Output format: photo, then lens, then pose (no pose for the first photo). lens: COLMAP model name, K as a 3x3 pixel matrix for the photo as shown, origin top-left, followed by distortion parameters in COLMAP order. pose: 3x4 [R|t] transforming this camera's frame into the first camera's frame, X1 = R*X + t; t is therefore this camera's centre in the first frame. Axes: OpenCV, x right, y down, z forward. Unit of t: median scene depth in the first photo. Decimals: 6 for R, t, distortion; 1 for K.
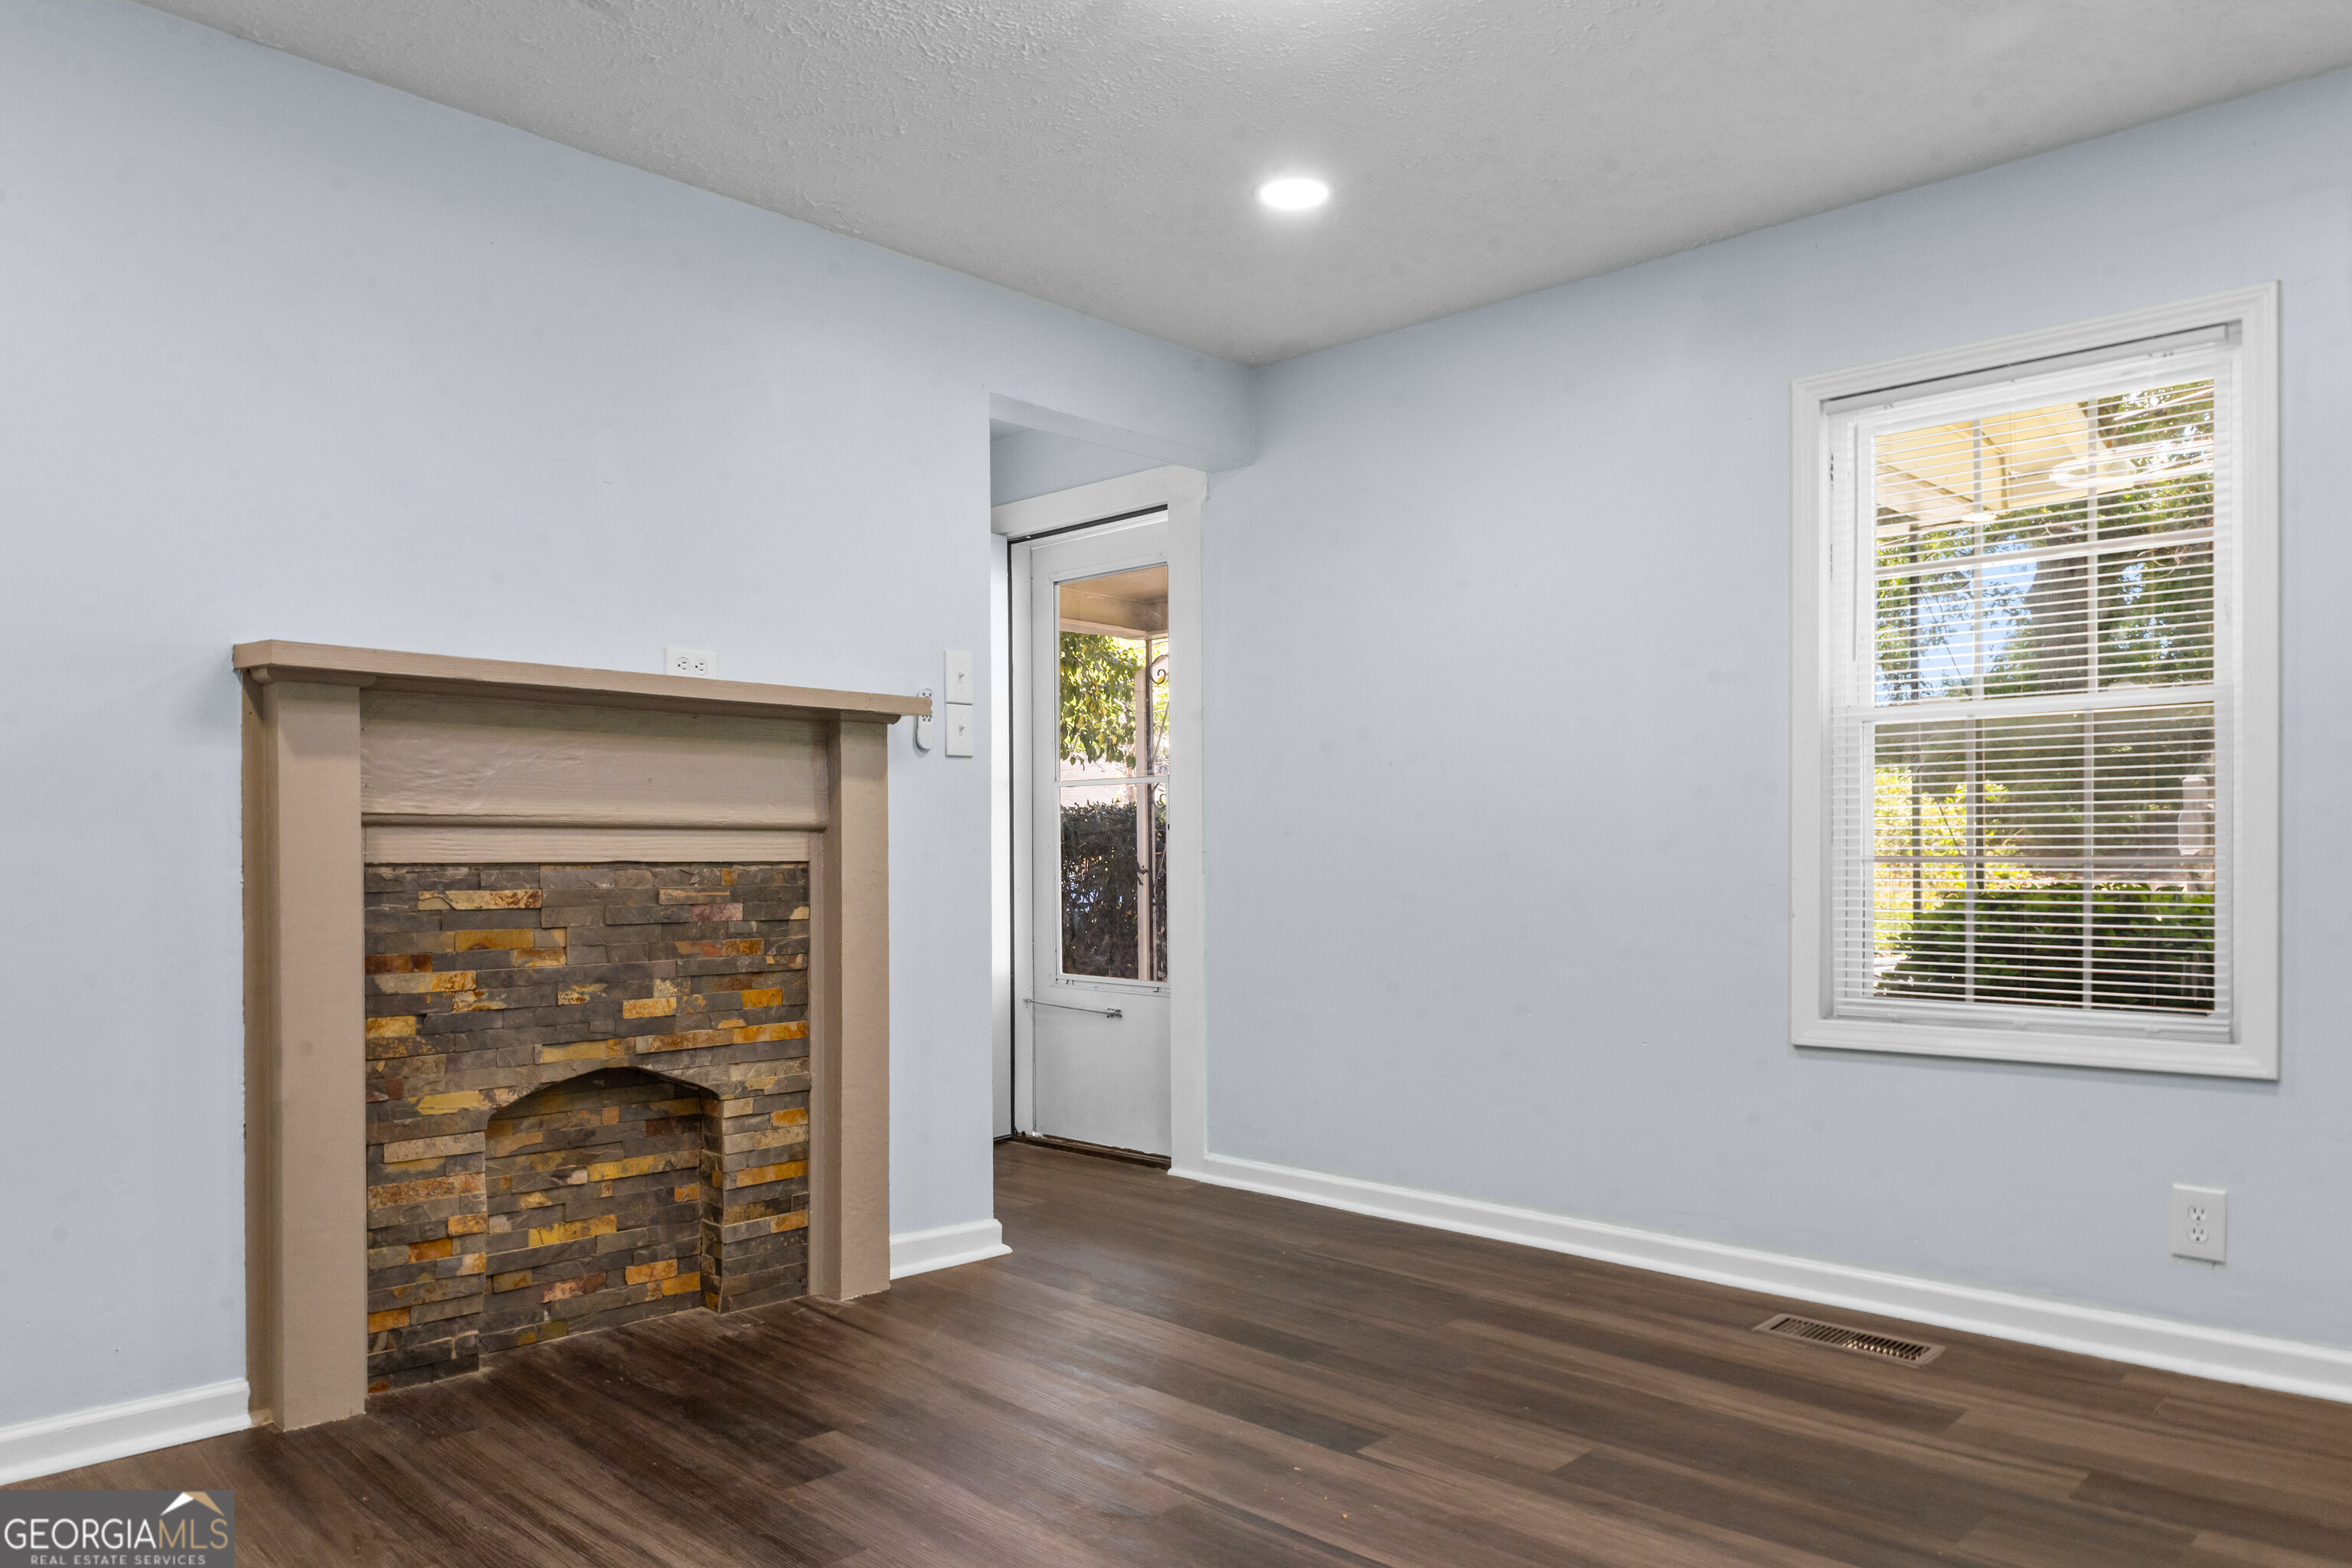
lens RADIAL K [[1597.5, 0, 1176.6], [0, 1597.5, 858.8], [0, 0, 1]] dist [-0.118544, 0.388938]
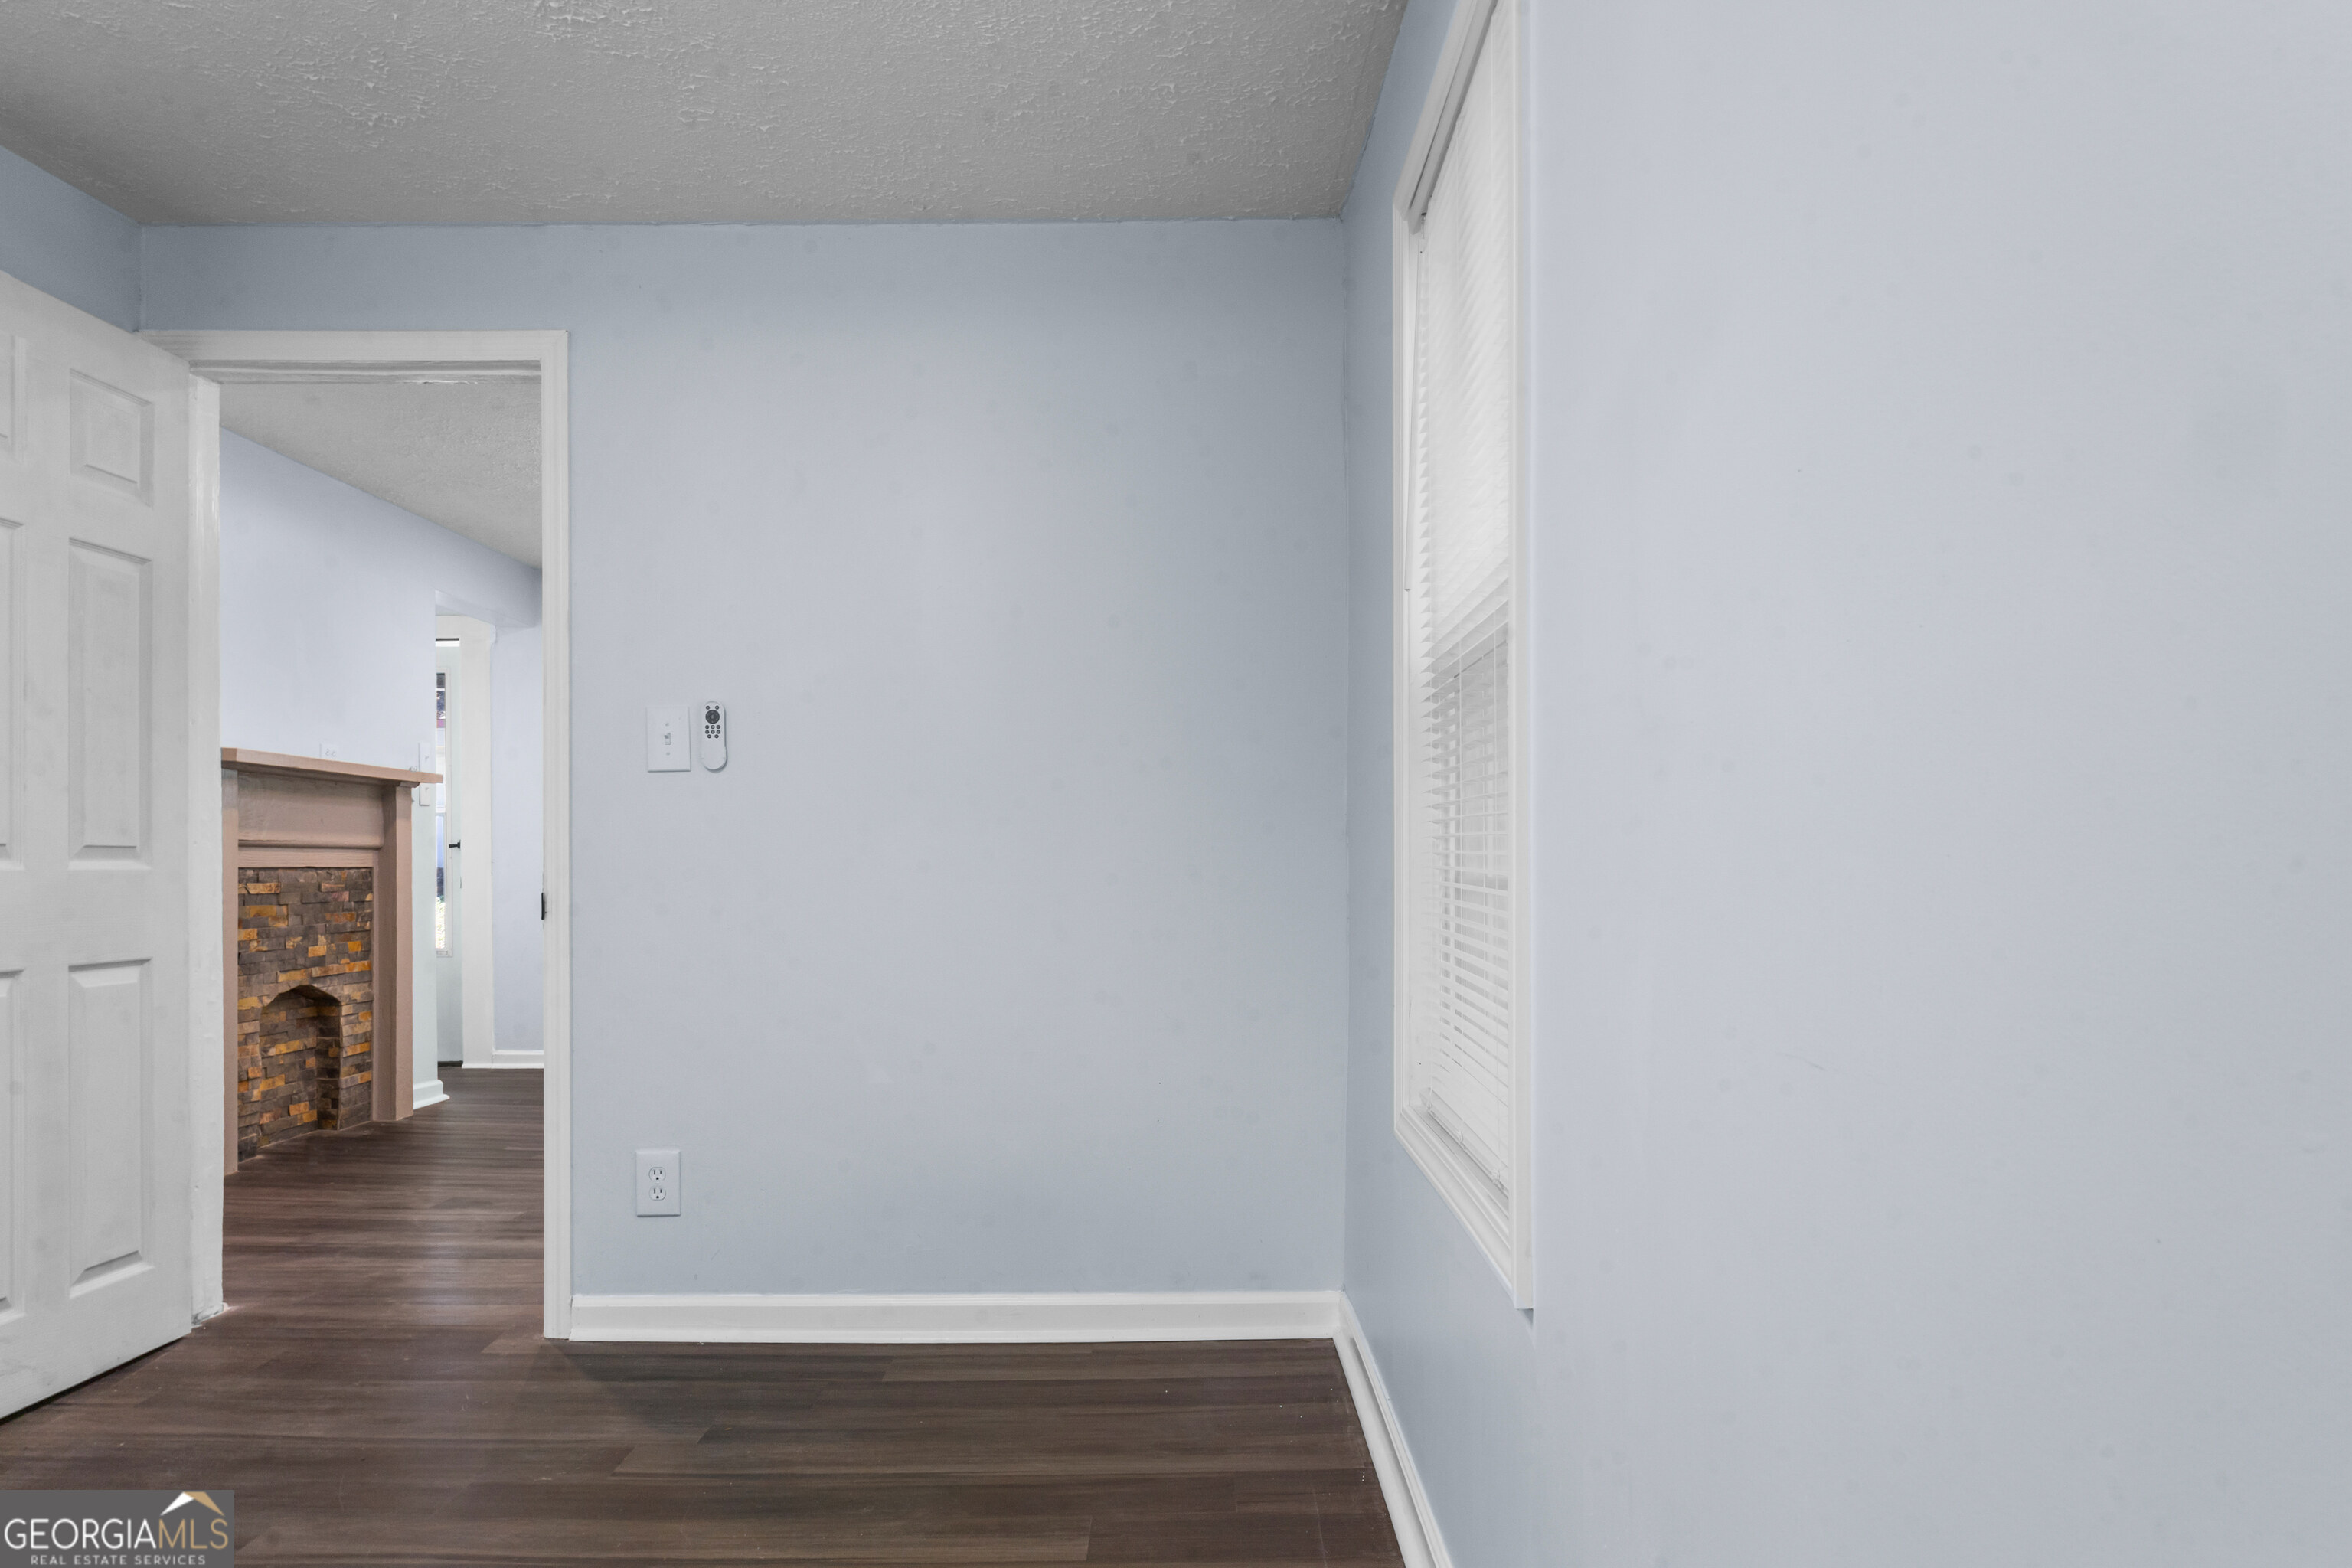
lens RADIAL K [[1618.8, 0, 1202.2], [0, 1618.8, 837.5], [0, 0, 1]] dist [0.009981, 0.003843]
pose [[0.712531, 0.011972, 0.701539, -0.859136], [0.002621, 0.999802, -0.019724, 0.006737], [-0.701636, 0.015892, 0.712358, -0.918418]]
